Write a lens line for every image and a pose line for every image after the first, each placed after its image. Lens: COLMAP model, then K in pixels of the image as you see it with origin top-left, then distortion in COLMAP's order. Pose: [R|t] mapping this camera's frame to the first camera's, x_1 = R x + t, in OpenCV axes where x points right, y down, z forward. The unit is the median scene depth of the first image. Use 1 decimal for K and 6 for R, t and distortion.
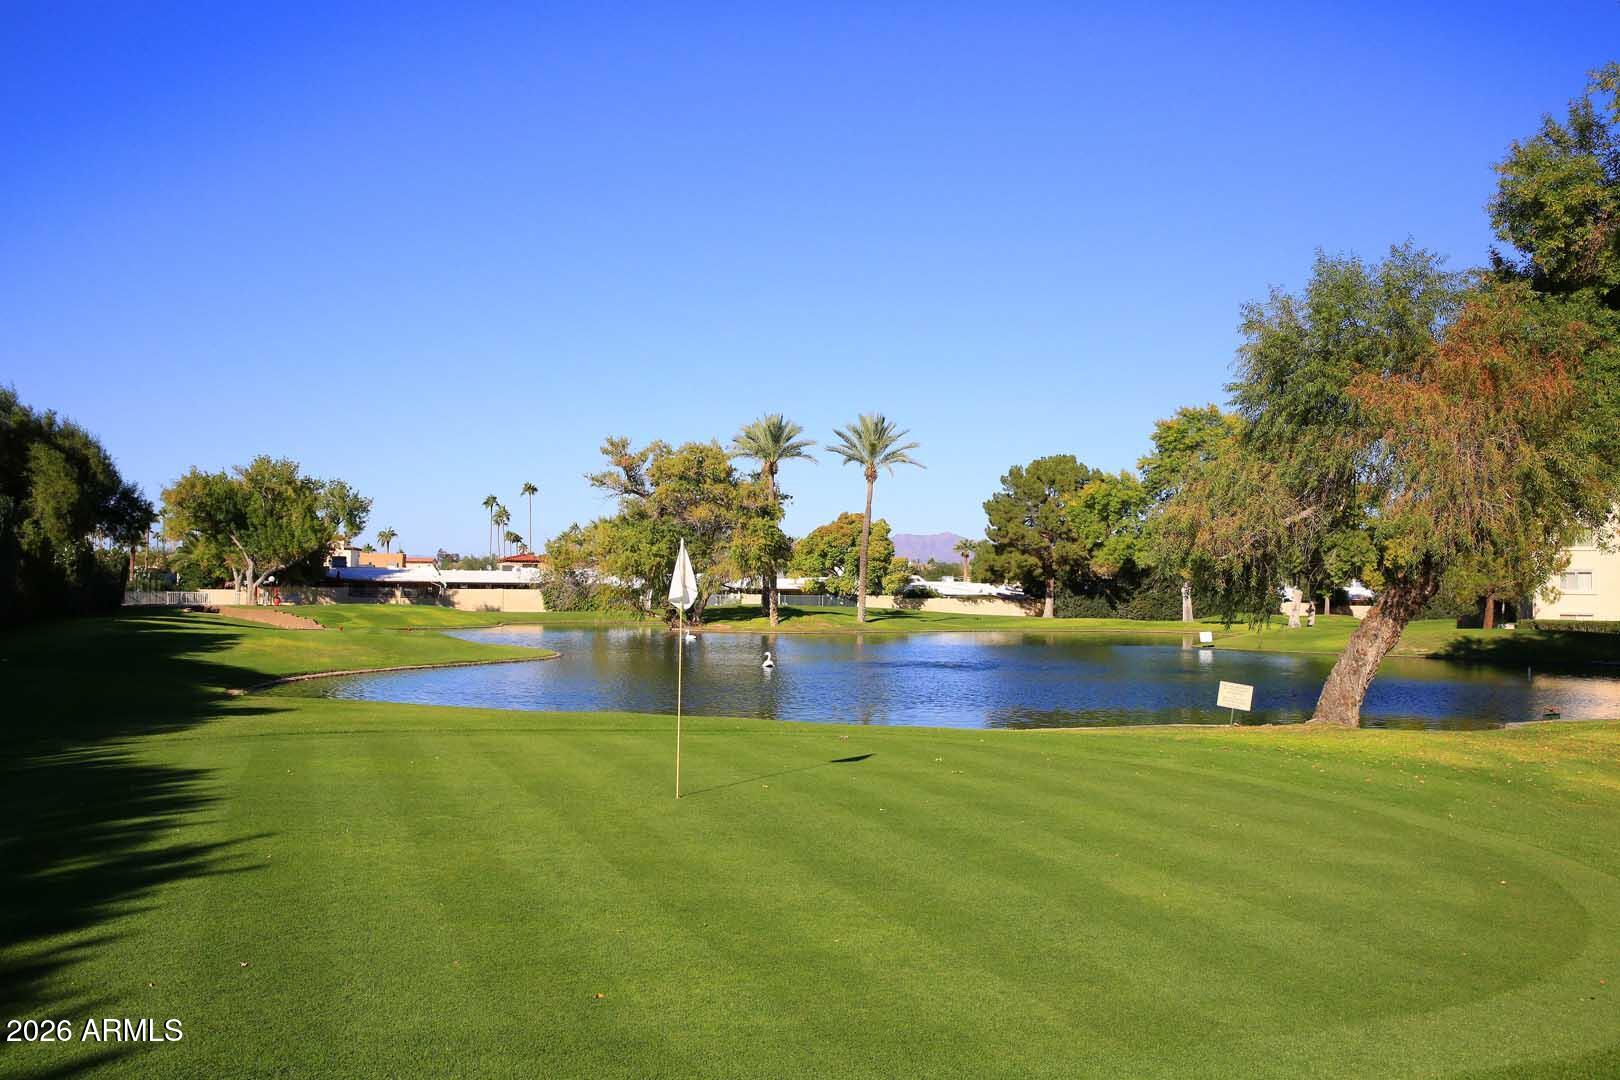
lens RADIAL K [[1536.5, 0, 809.2], [0, 1536.5, 547.0], [0, 0, 1]] dist [0.003120, 0.000000]
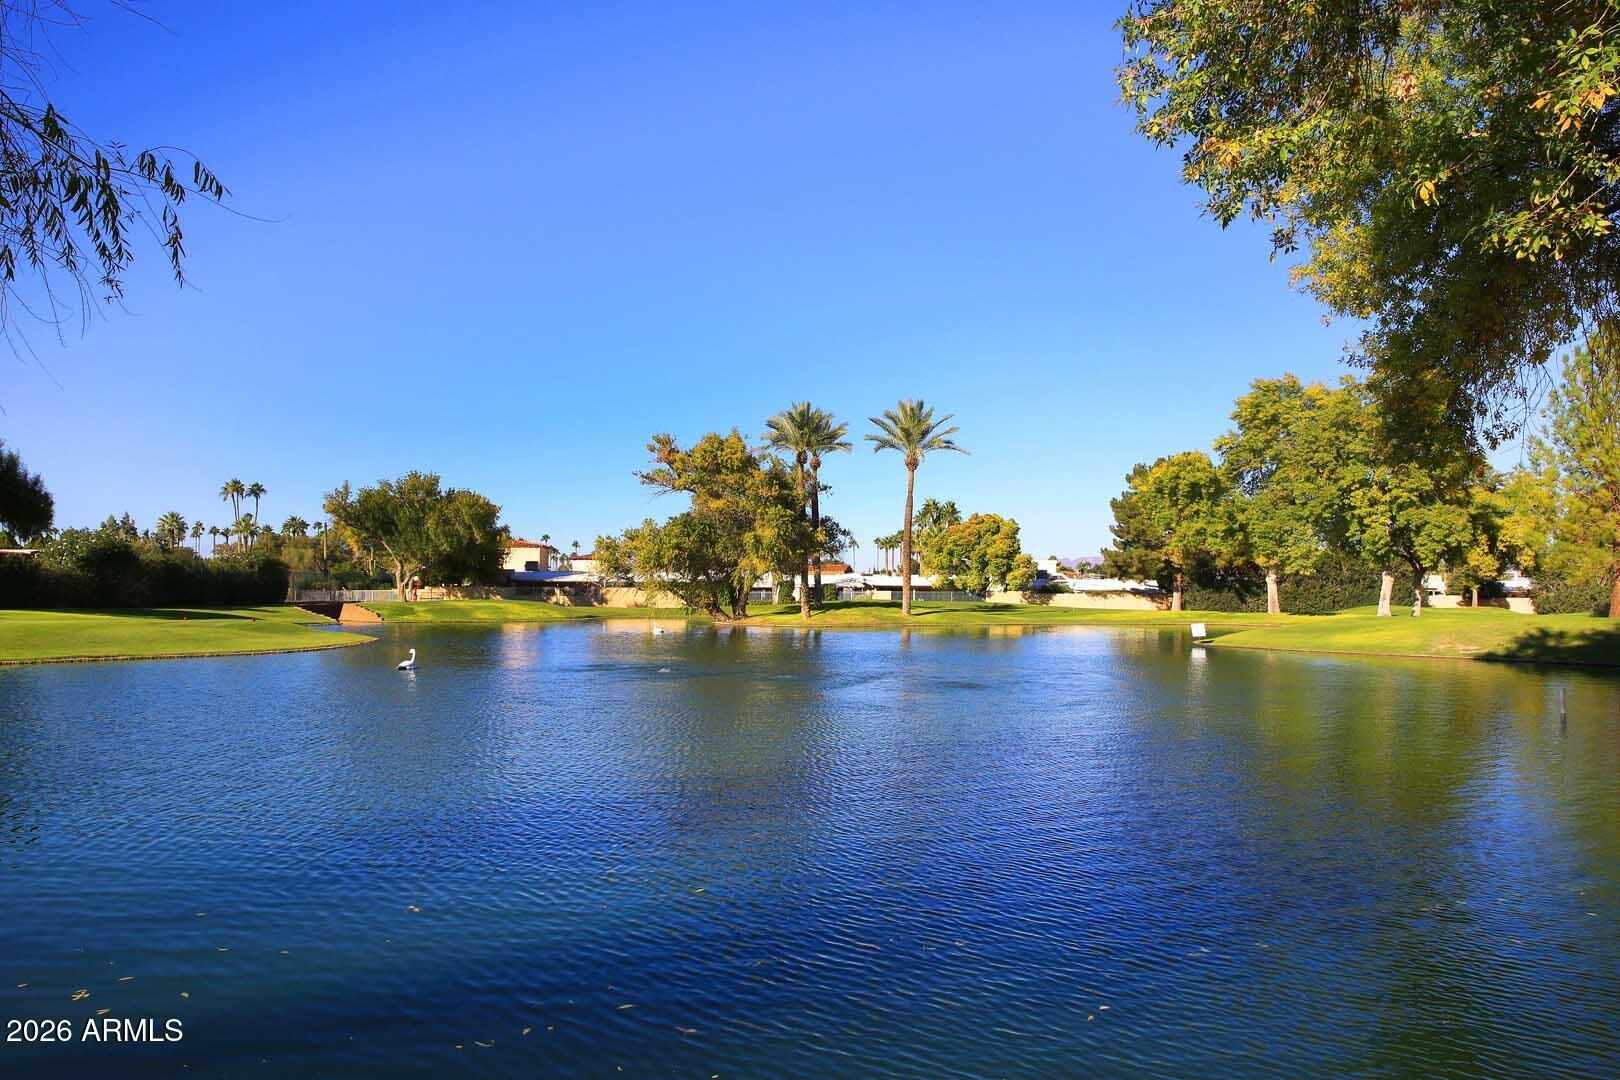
lens RADIAL K [[1155.6, 0, 810.1], [0, 1155.6, 544.7], [0, 0, 1]] dist [-0.055507, -0.000103]
pose [[0.967455, -0.018163, -0.252389, 0.126280], [0.014160, 0.999744, -0.017668, 0.012897], [0.252646, 0.013519, 0.967464, 0.221342]]
